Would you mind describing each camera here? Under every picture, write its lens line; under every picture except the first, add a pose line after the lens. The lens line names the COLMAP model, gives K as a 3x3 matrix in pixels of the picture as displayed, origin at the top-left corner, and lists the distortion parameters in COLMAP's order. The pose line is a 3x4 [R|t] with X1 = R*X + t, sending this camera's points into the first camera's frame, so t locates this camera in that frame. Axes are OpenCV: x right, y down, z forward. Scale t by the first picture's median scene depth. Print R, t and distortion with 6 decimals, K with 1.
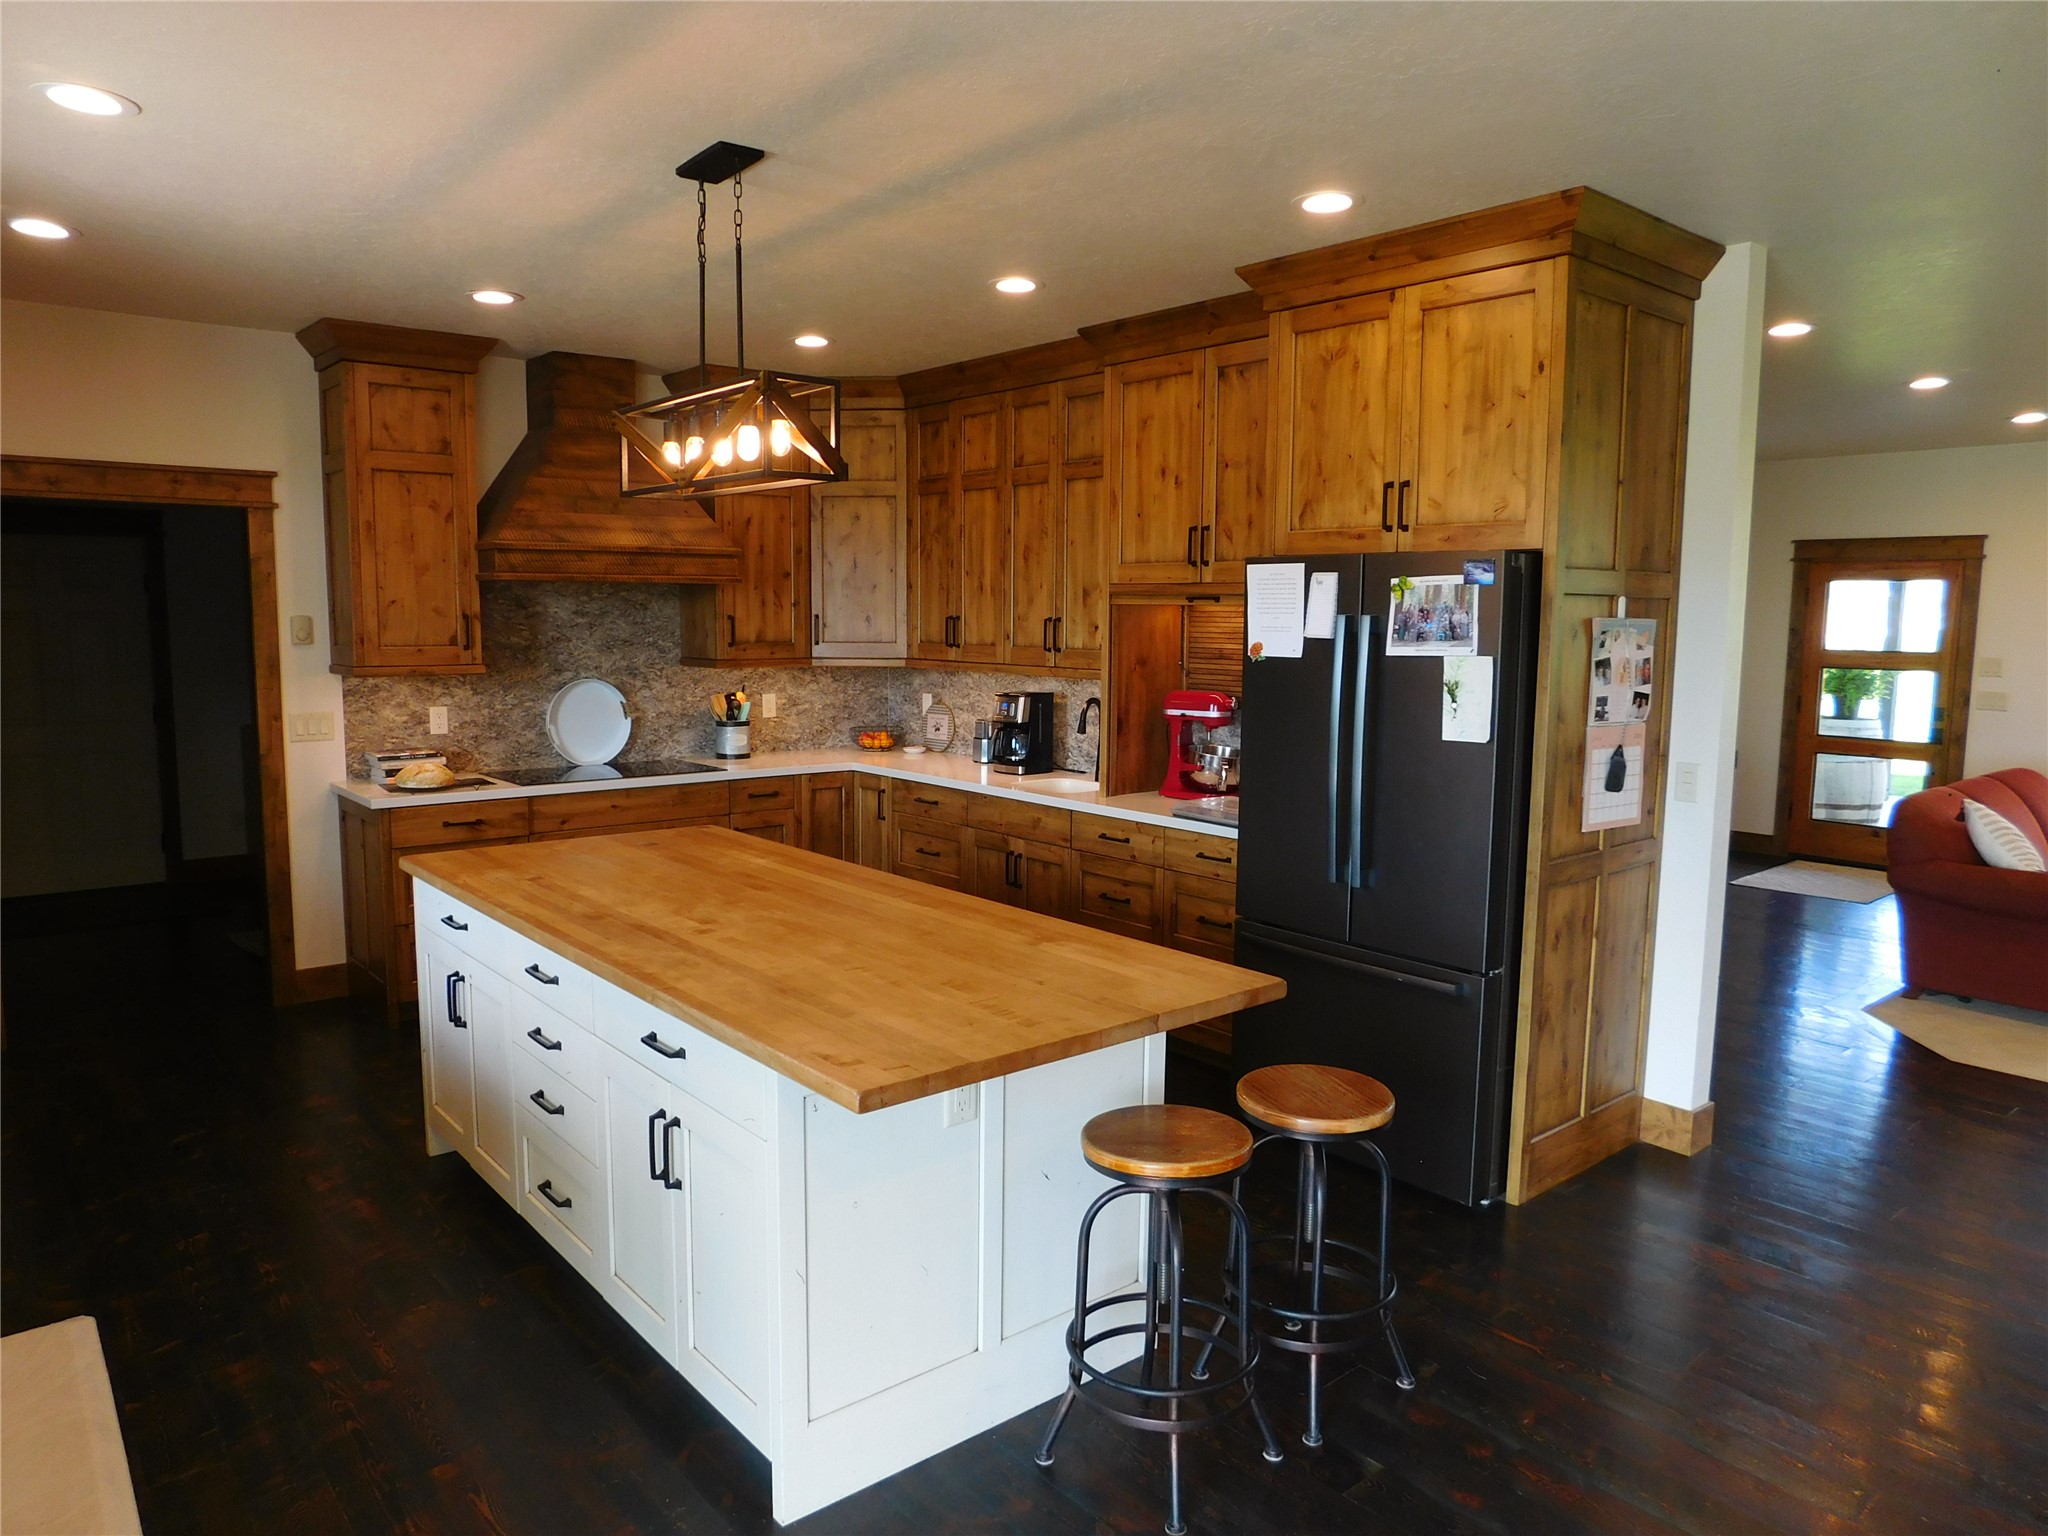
lens RADIAL K [[1361.4, 0, 1016.9], [0, 1361.4, 771.4], [0, 0, 1]] dist [-0.069773, 0.055411]
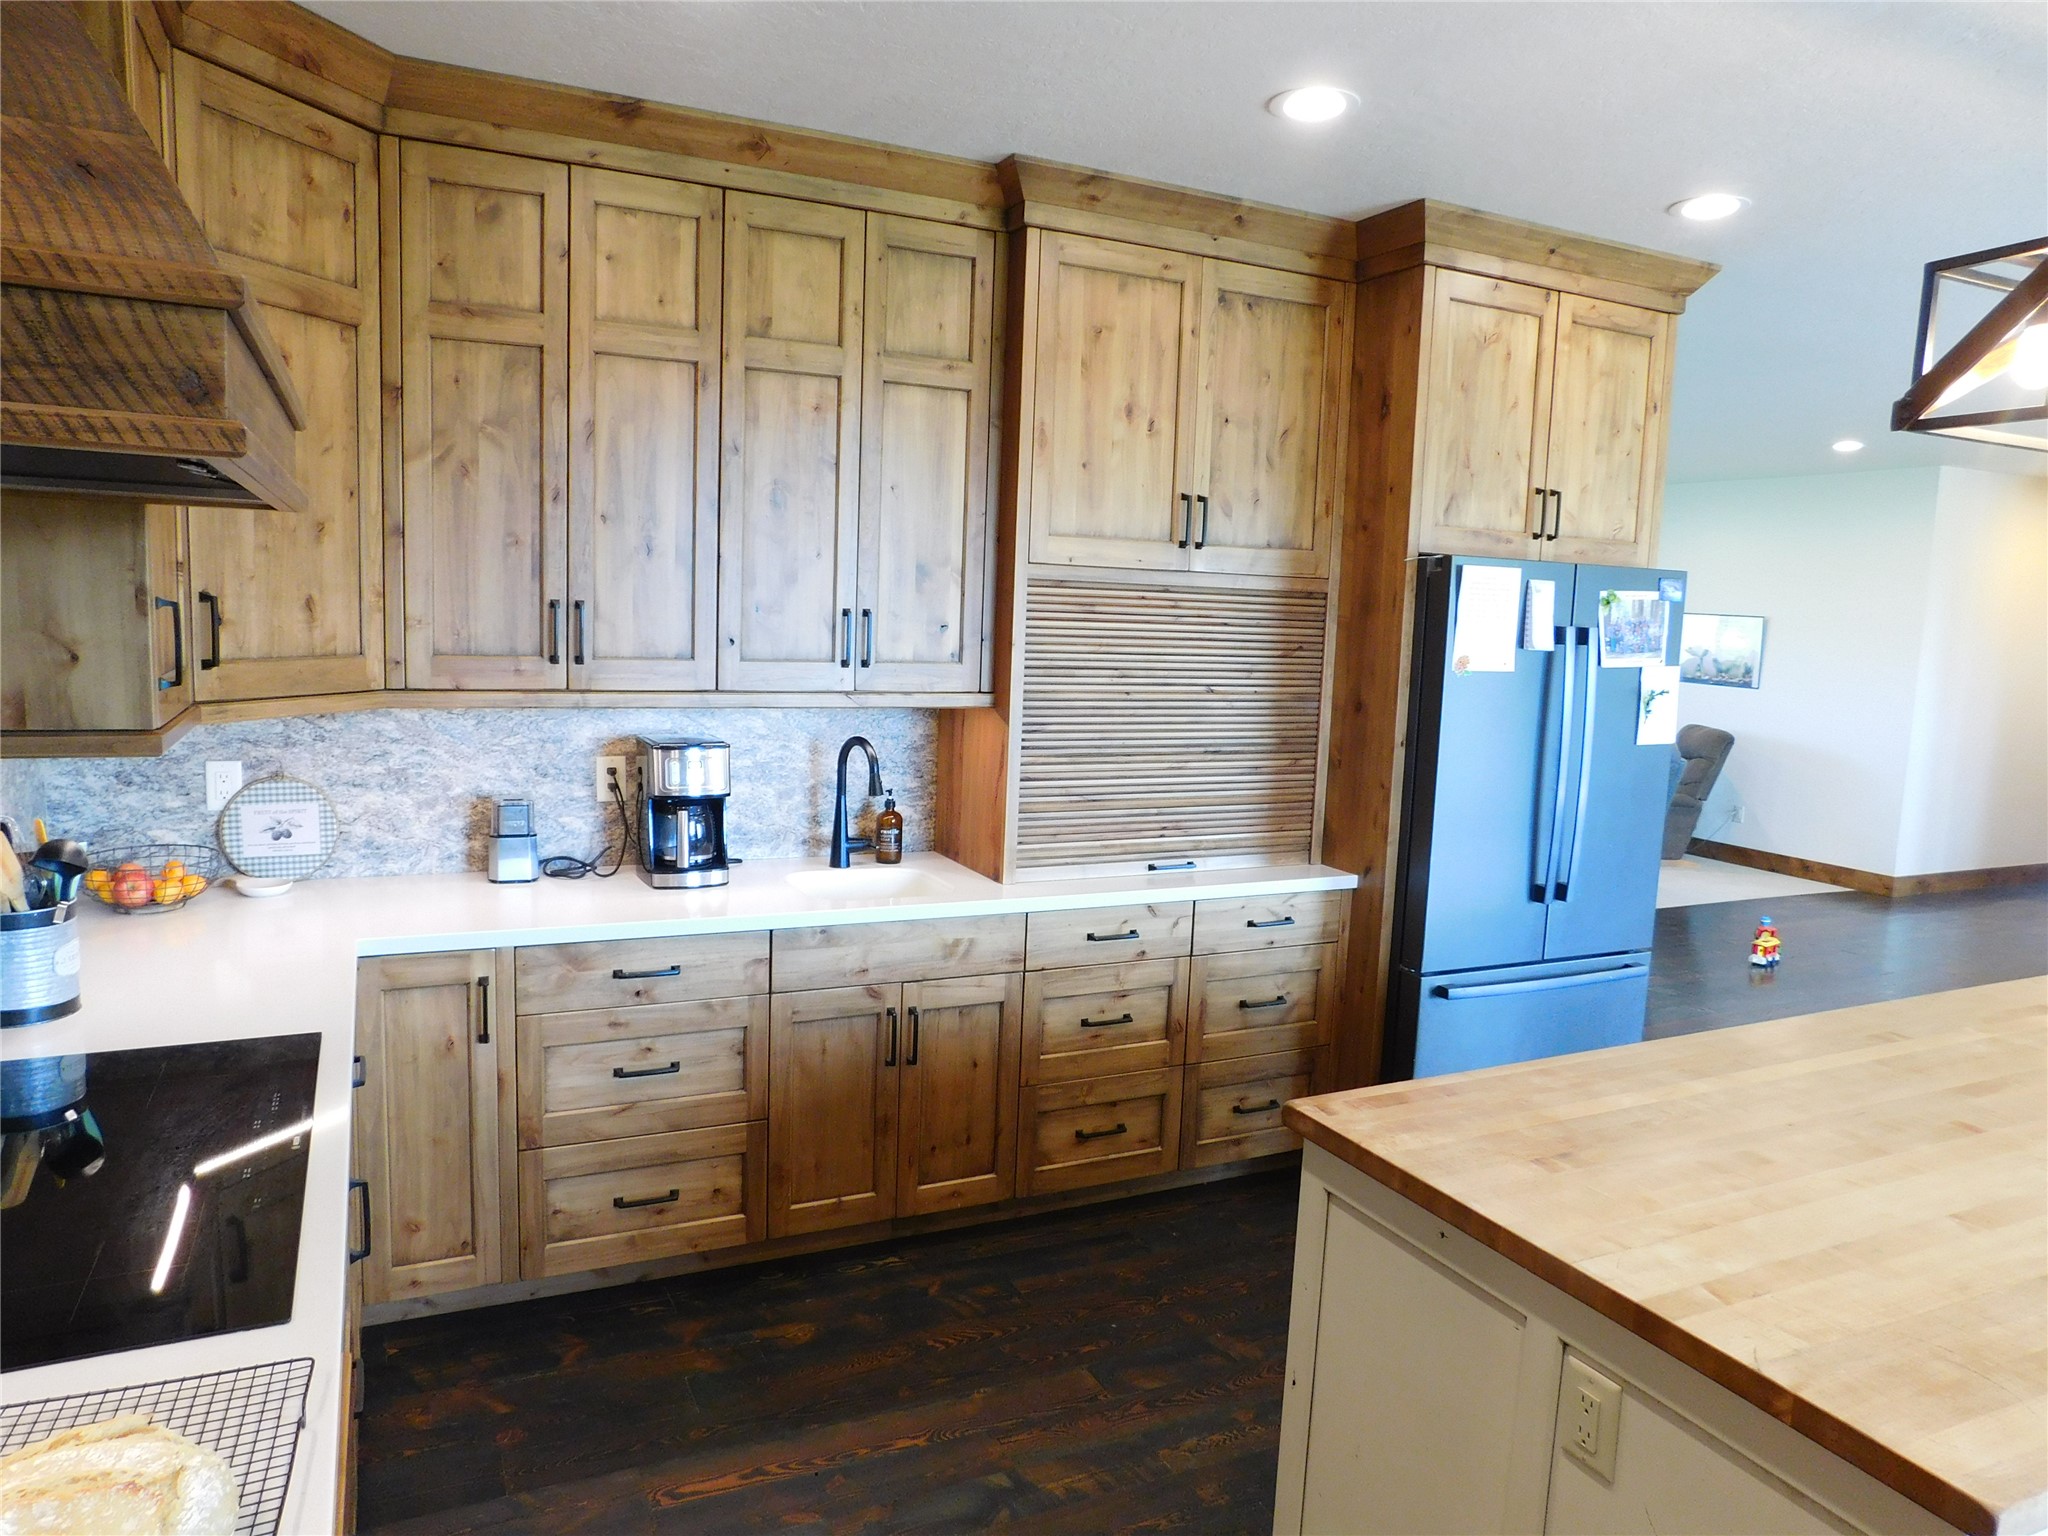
lens RADIAL K [[1361.4, 0, 1025.3], [0, 1361.4, 765.9], [0, 0, 1]] dist [-0.069773, 0.055411]
pose [[0.240323, -0.117790, 0.963520, -0.645629], [0.079200, 0.991680, 0.101478, -0.119428], [-0.967457, 0.051923, 0.247653, 0.940303]]
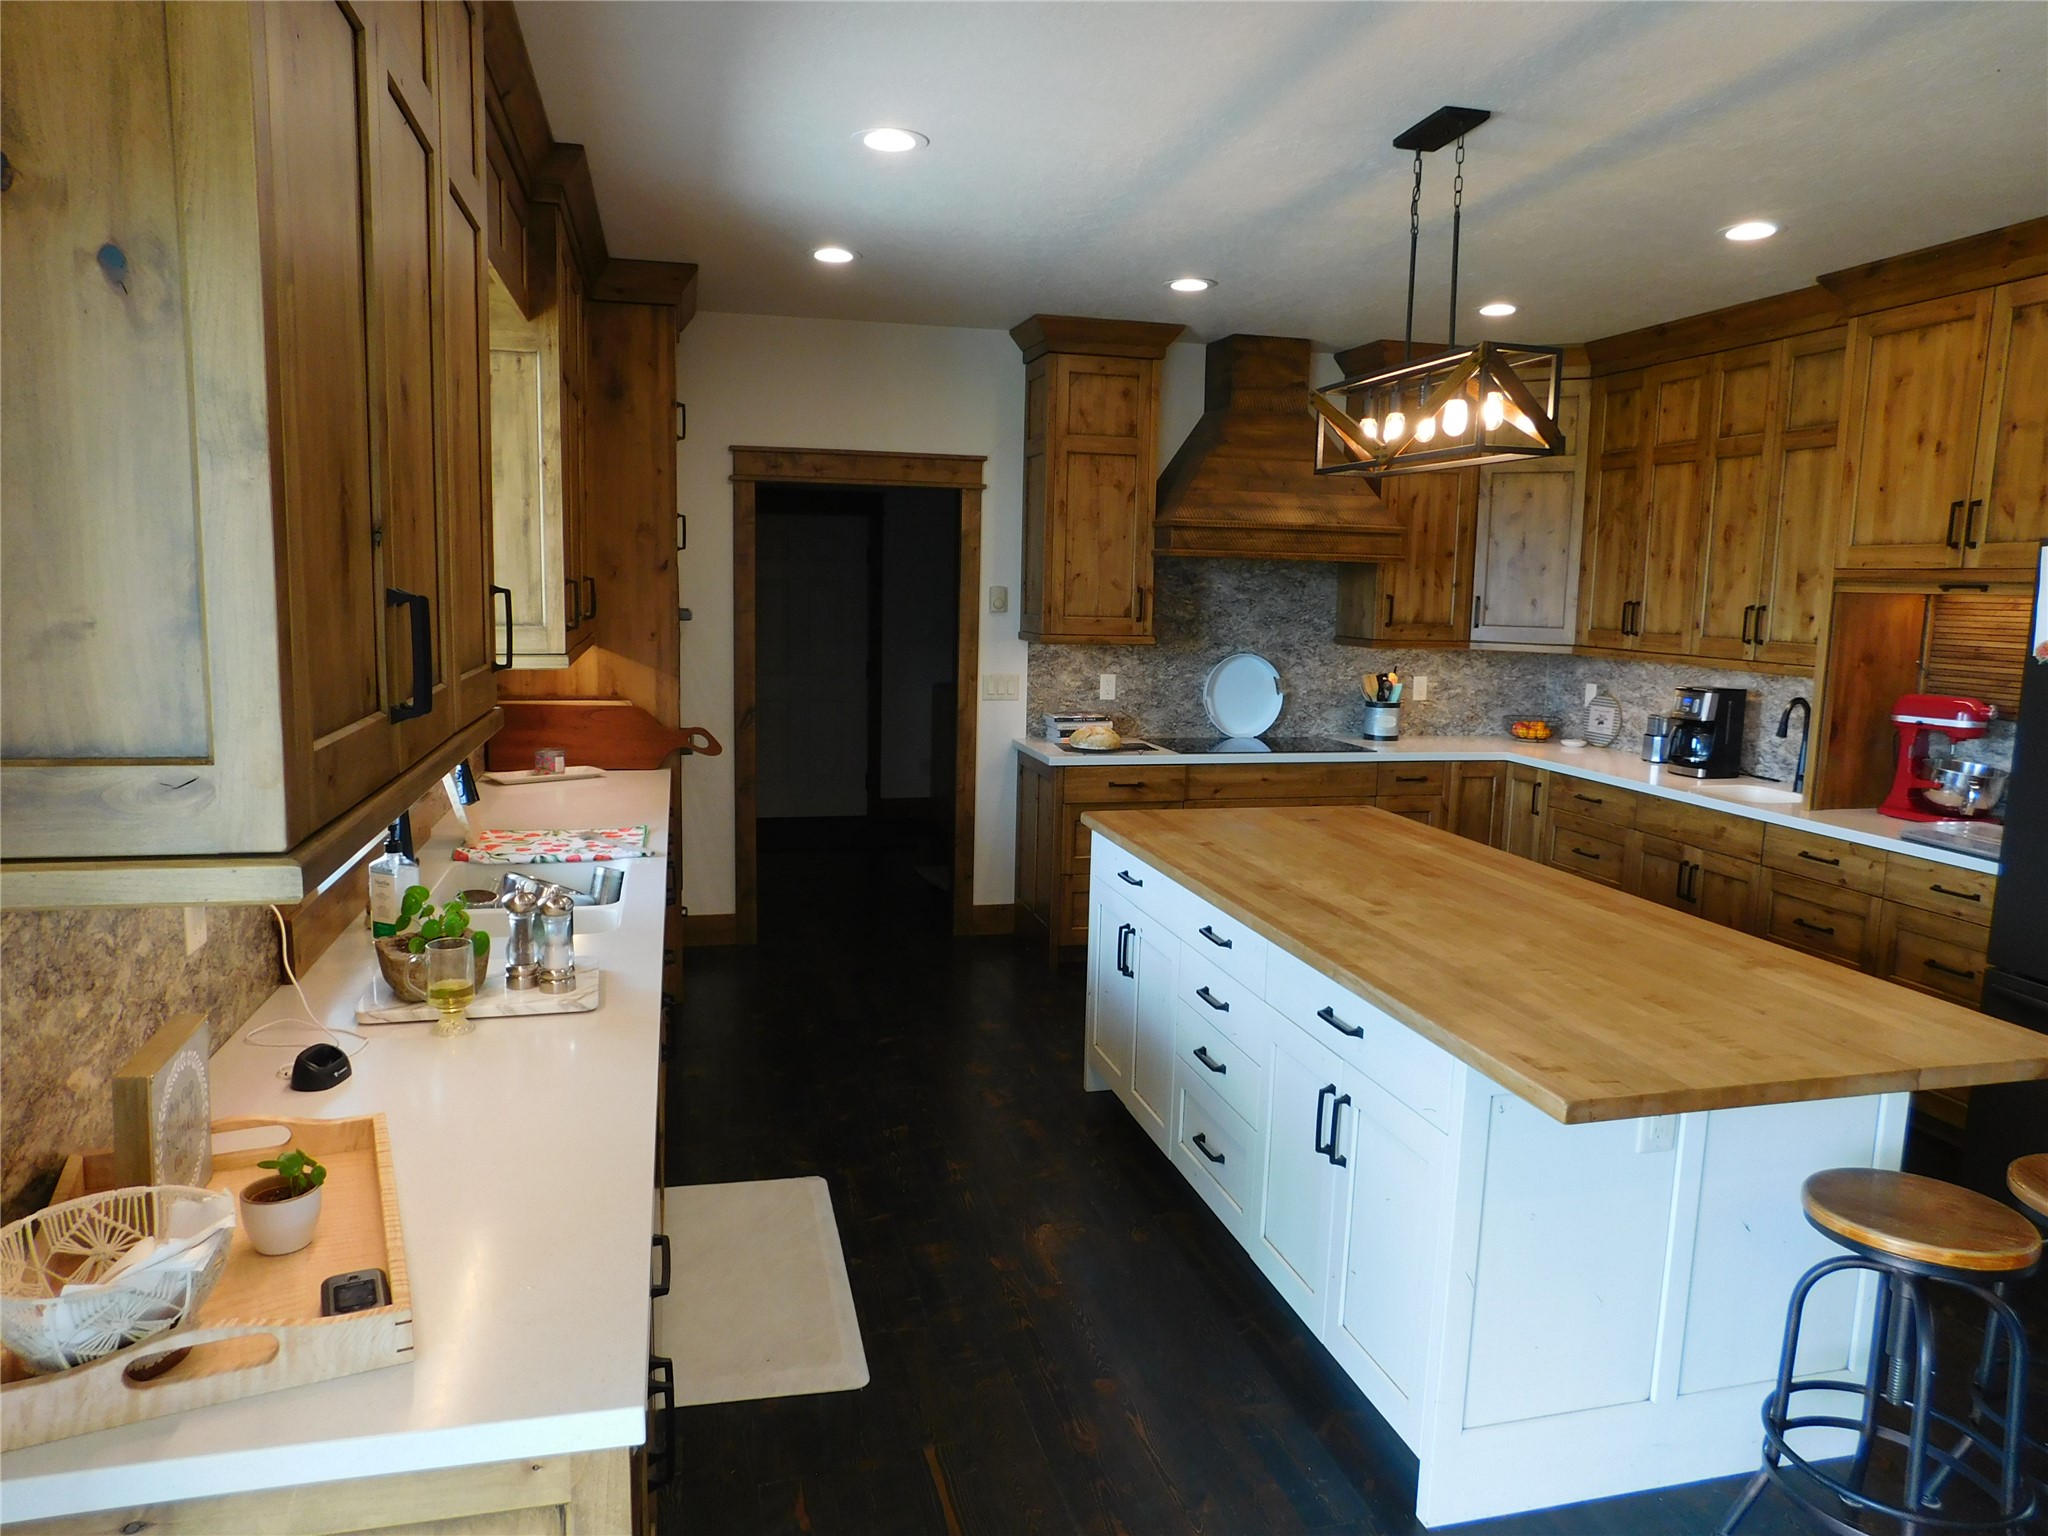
lens RADIAL K [[1361.4, 0, 1012.8], [0, 1361.4, 771.4], [0, 0, 1]] dist [-0.069773, 0.055411]
pose [[0.899802, 0.072150, -0.430290, -0.032282], [-0.065628, 0.997393, 0.030002, 0.001622], [0.431333, 0.001243, 0.902192, -0.005749]]
